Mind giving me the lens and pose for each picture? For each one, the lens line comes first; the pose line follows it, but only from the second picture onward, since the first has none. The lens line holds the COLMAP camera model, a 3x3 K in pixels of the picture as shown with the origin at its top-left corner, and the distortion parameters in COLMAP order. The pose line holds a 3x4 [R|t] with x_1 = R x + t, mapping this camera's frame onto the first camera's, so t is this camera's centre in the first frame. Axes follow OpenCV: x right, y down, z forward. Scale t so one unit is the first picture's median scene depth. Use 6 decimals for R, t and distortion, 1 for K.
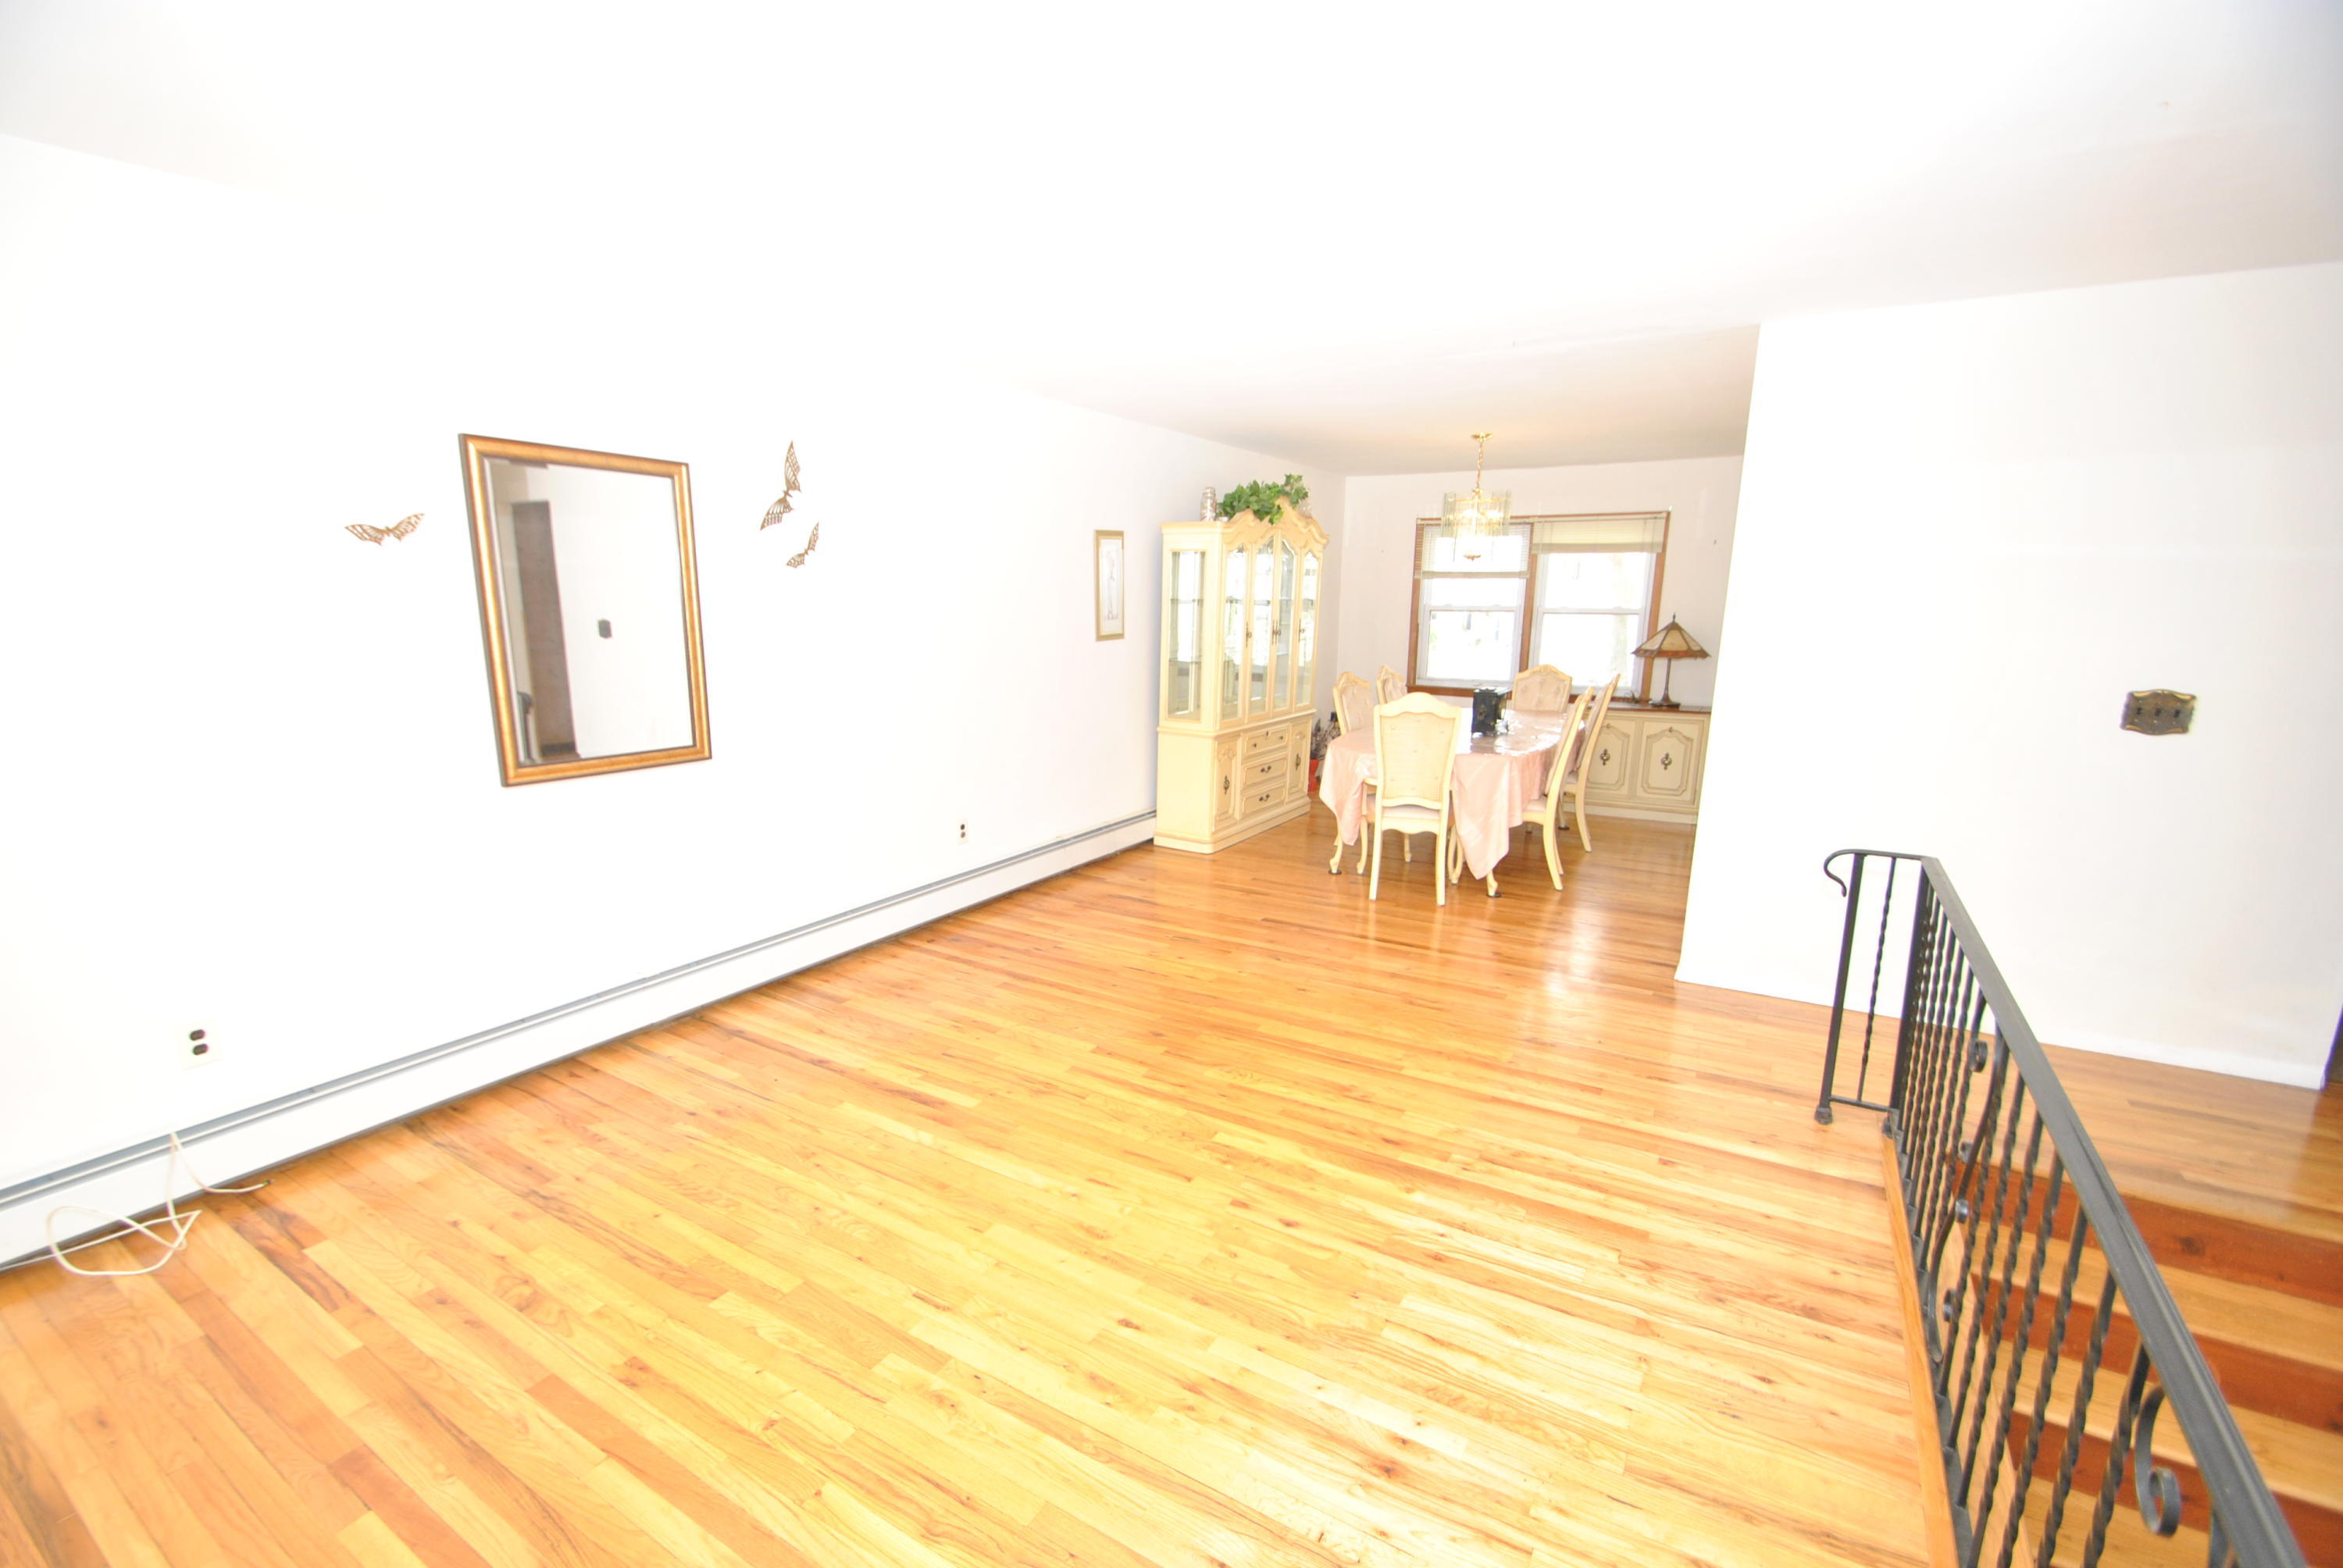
lens RADIAL K [[1014.4, 0, 1171.5], [0, 1014.4, 784.0], [0, 0, 1]] dist [0.001048, 0.000065]
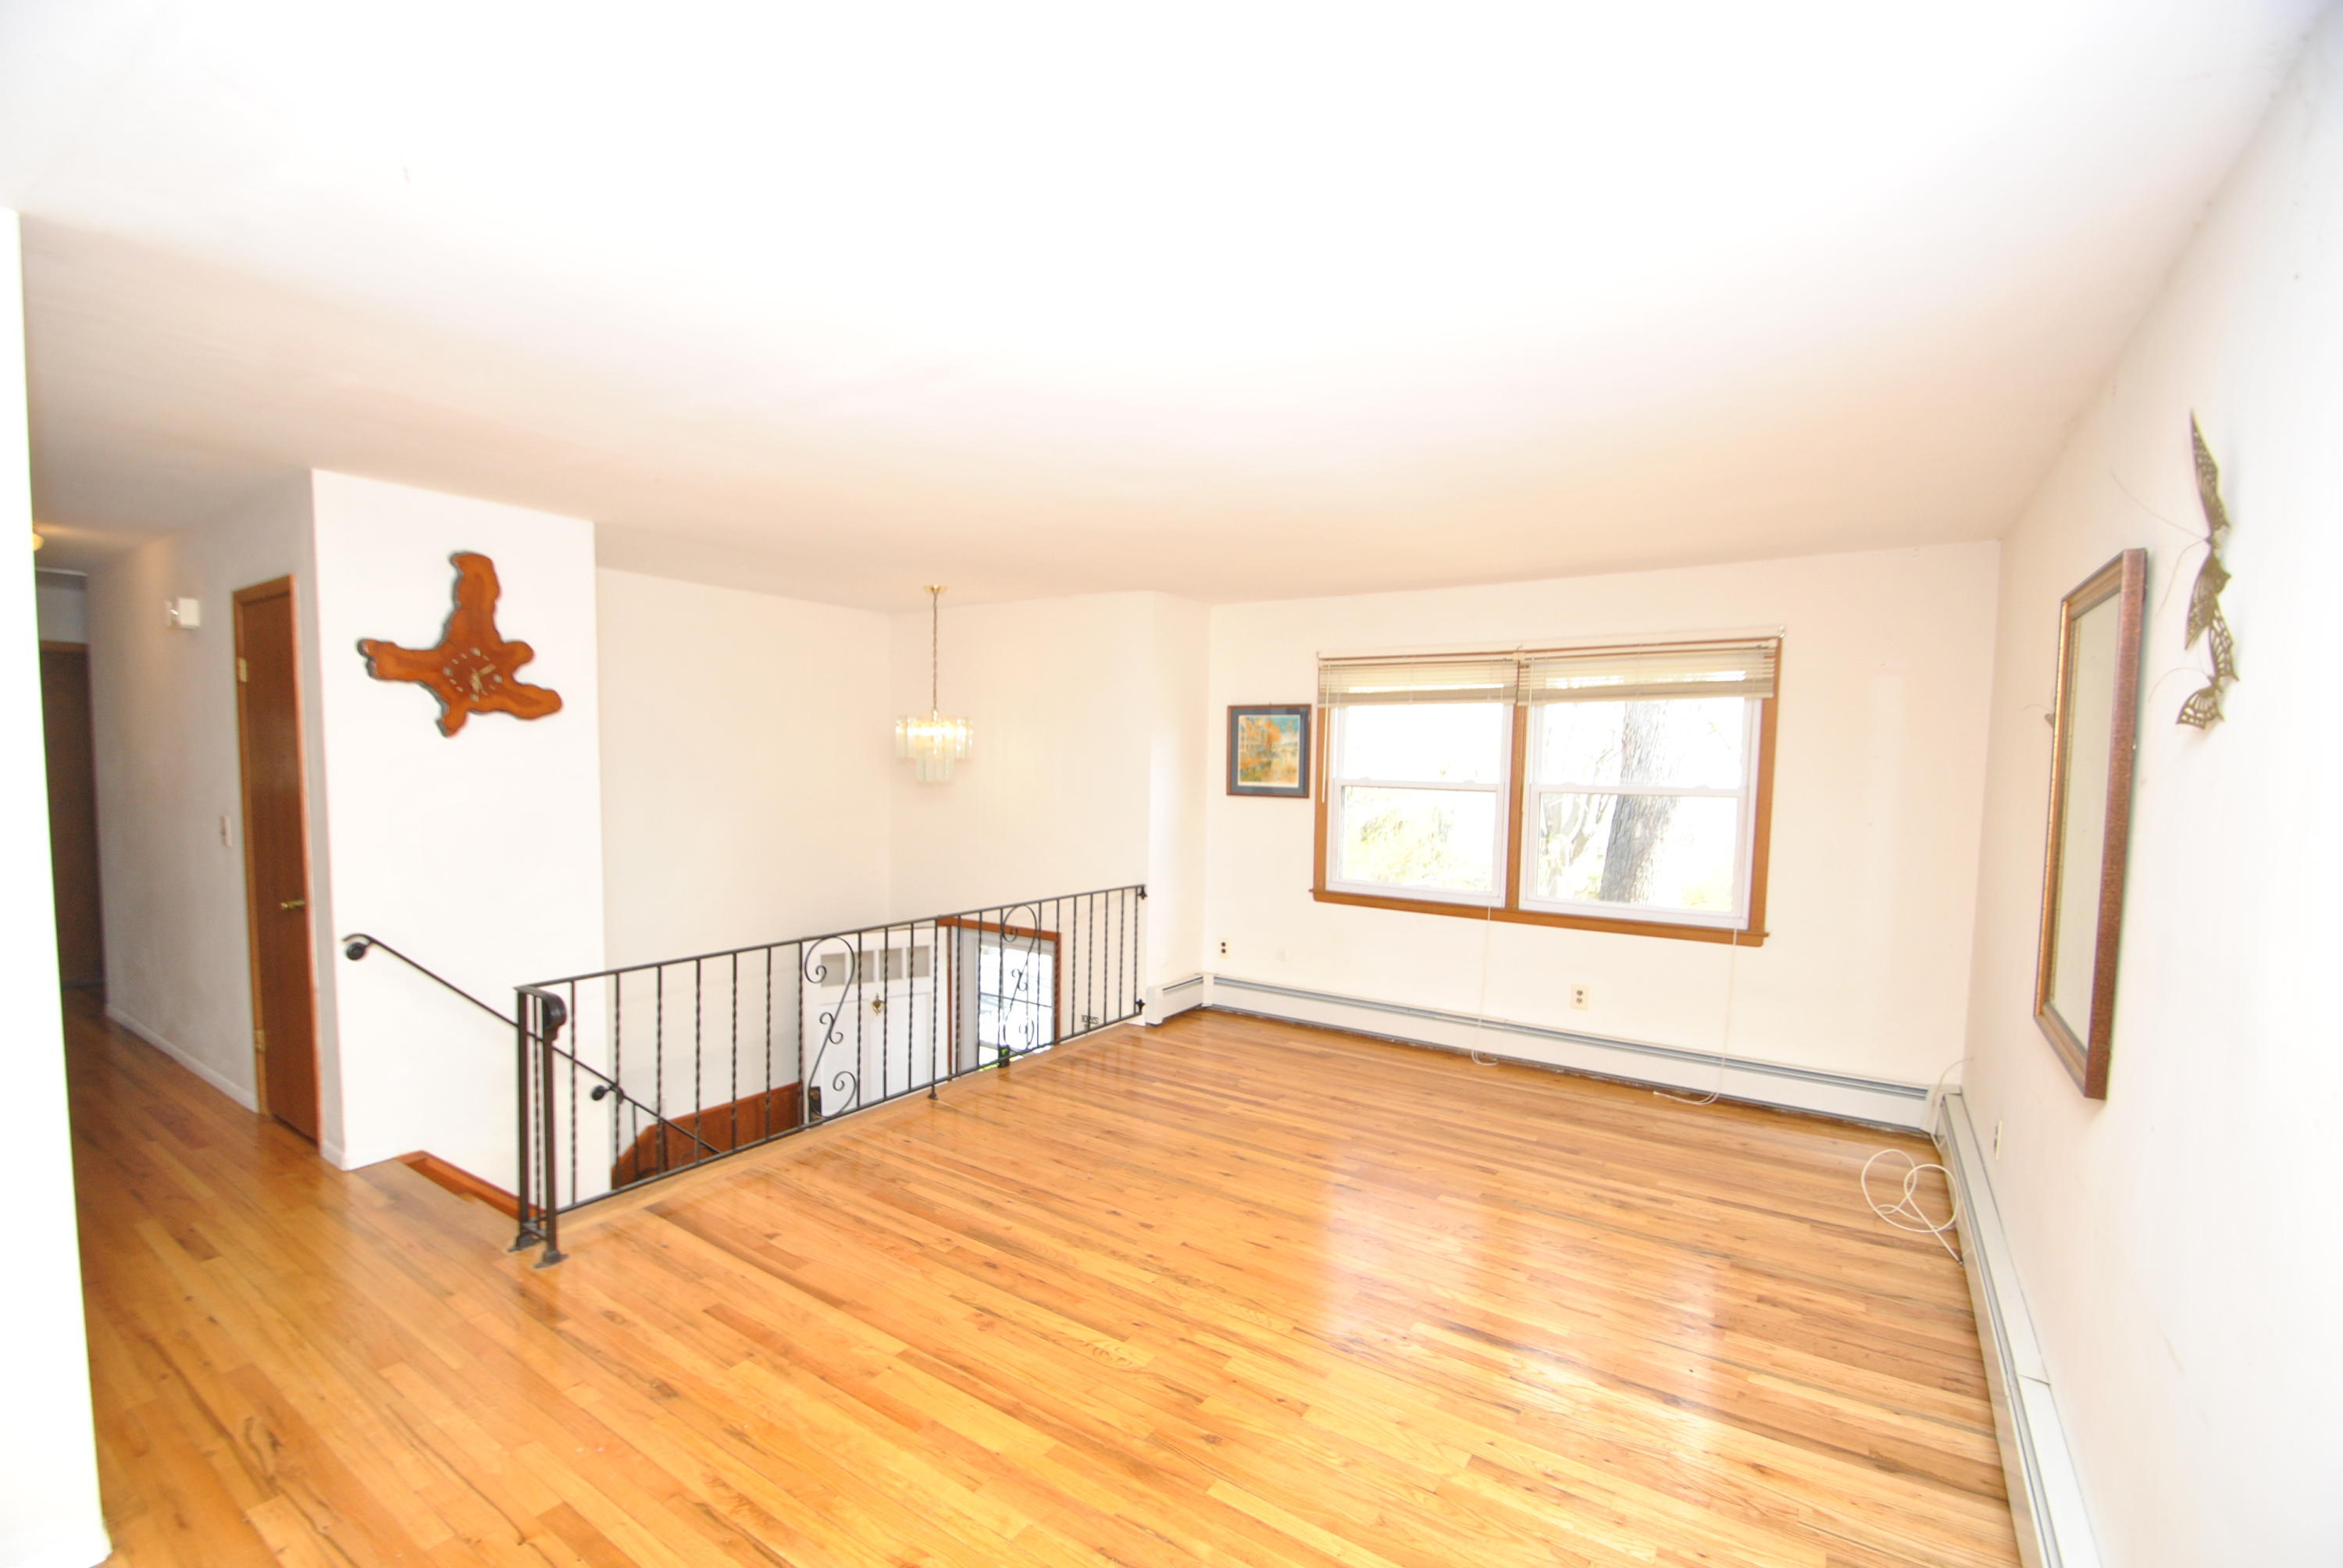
lens RADIAL K [[1008.2, 0, 1164.9], [0, 1008.2, 833.2], [0, 0, 1]] dist [0.000984, -0.000063]
pose [[-0.998447, -0.022544, 0.050951, -0.008546], [-0.008764, 0.966645, 0.255968, -0.365725], [-0.055022, 0.255124, -0.965342, 1.948607]]
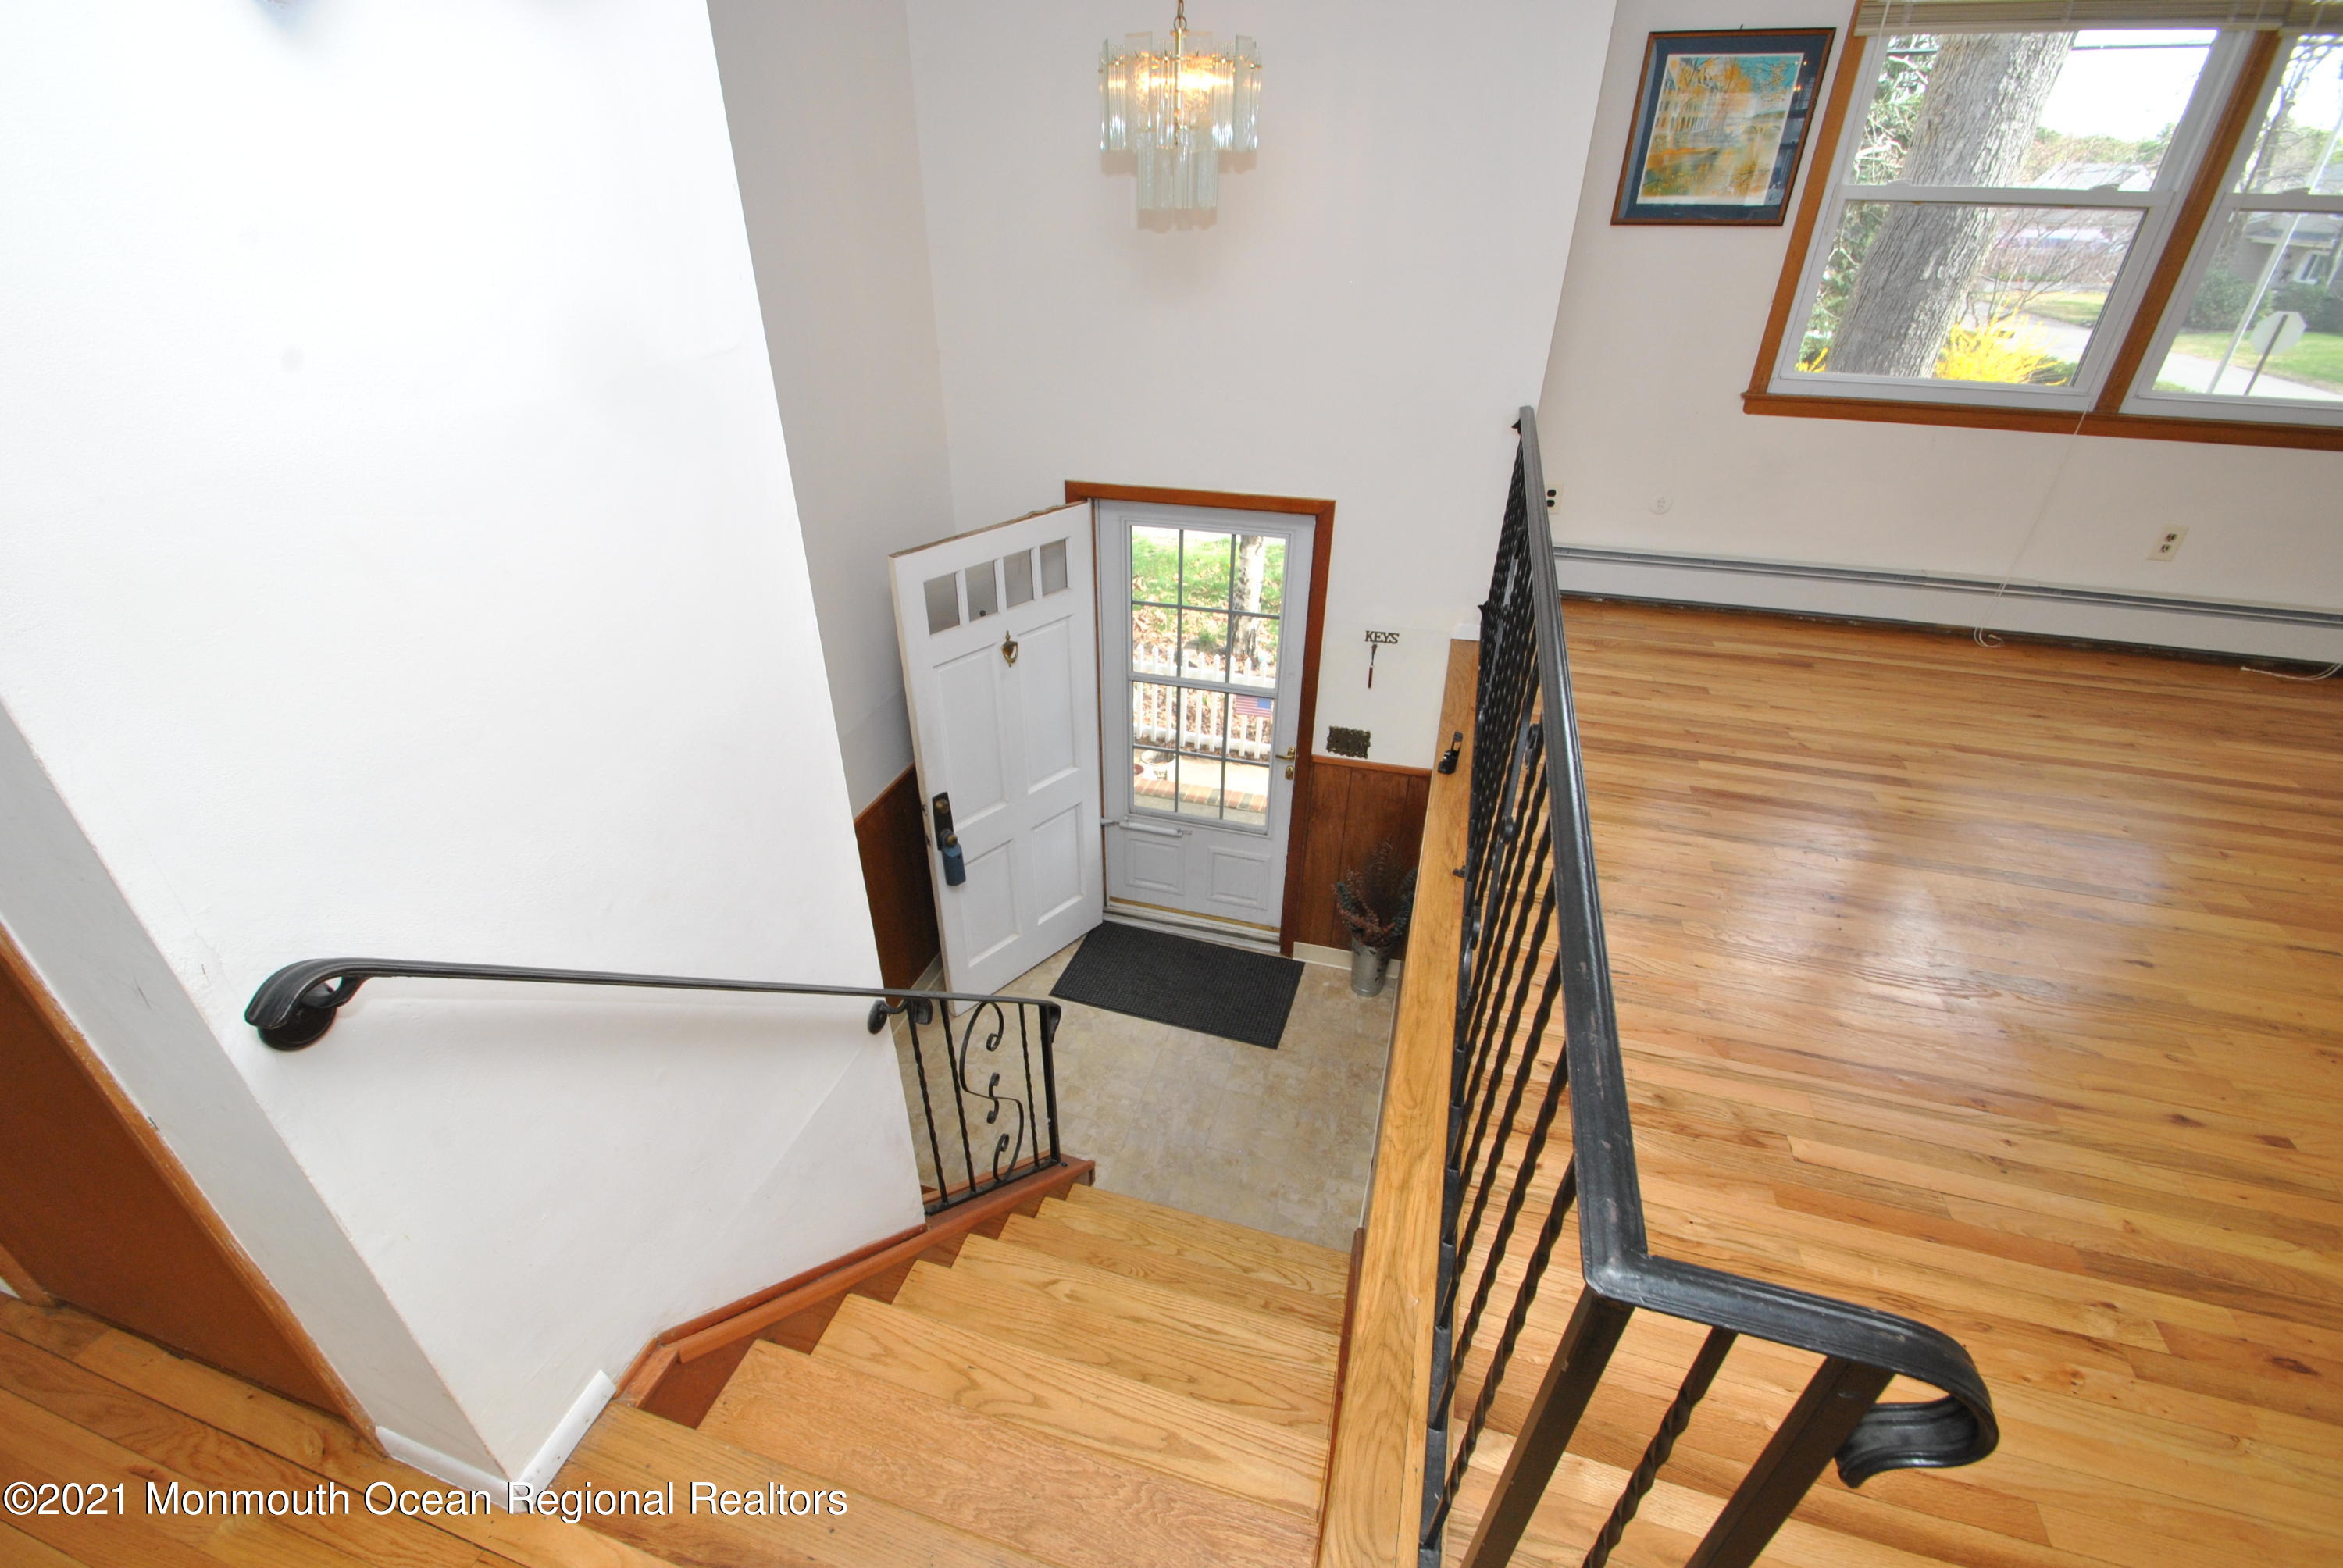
lens RADIAL K [[997.2, 0, 1113.1], [0, 997.2, 820.3], [0, 0, 1]] dist [-0.025926, -0.000149]
pose [[-0.971966, 0.135744, -0.191976, 0.876962], [-0.032211, 0.731928, 0.680620, -0.159847], [0.232903, 0.667724, -0.707037, 1.046039]]
